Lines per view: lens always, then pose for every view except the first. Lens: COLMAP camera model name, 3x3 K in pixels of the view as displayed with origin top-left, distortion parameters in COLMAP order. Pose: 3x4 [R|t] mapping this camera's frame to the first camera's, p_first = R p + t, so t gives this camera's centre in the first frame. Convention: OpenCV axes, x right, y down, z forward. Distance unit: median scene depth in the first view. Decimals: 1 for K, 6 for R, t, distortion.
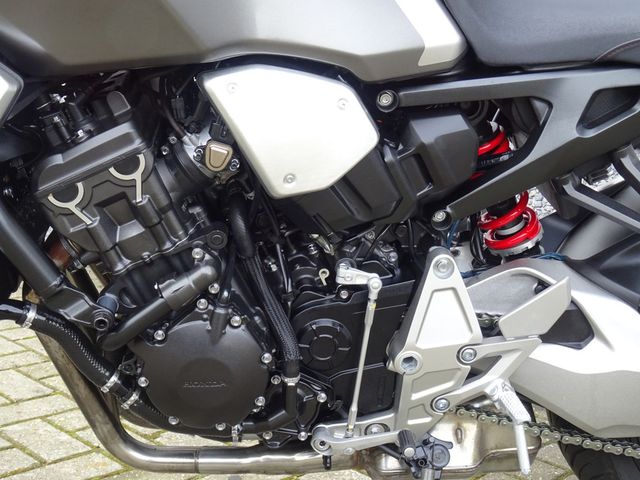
lens RADIAL K [[901.7, 0, 320.0], [0, 901.7, 237.5], [0, 0, 1]] dist [-0.108992, 0.000000]
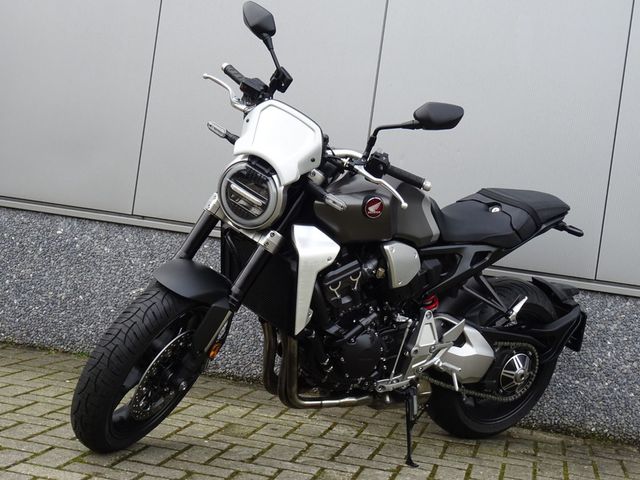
lens RADIAL K [[1098.1, 0, 320.3], [0, 1098.1, 240.6], [0, 0, 1]] dist [-0.014440, 0.000000]
pose [[0.830829, 0.043145, 0.554854, -1.958285], [0.000319, 0.996953, -0.077999, 0.066013], [-0.556528, 0.064980, 0.828284, -1.545077]]
